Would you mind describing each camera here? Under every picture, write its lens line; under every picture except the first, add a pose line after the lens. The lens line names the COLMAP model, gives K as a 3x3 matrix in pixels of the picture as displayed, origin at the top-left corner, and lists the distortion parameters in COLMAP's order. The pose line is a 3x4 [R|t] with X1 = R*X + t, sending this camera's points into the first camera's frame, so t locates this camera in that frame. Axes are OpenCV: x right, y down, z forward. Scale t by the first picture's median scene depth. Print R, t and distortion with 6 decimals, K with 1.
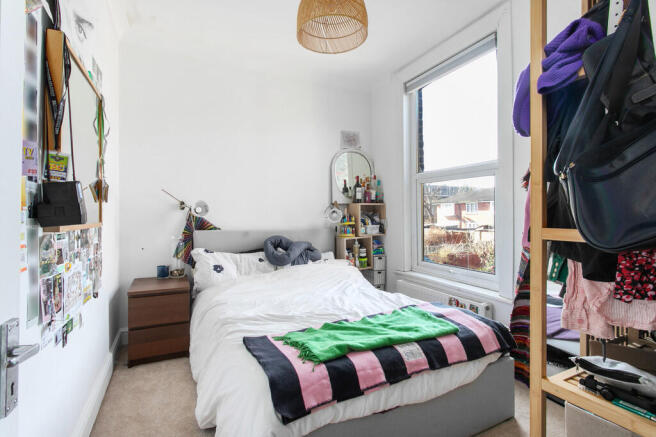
lens RADIAL K [[319.5, 0, 329.8], [0, 319.5, 218.6], [0, 0, 1]] dist [-0.003473, 0.002454]
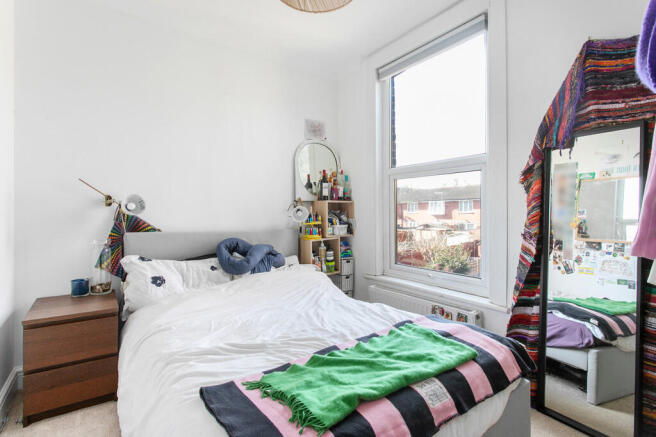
lens RADIAL K [[319.5, 0, 326.9], [0, 319.5, 215.9], [0, 0, 1]] dist [-0.003473, 0.002454]
pose [[0.987220, 0.001525, 0.159355, -0.071341], [-0.000538, 0.999980, -0.006235, 0.000837], [-0.159362, 0.006070, 0.987202, 0.173296]]
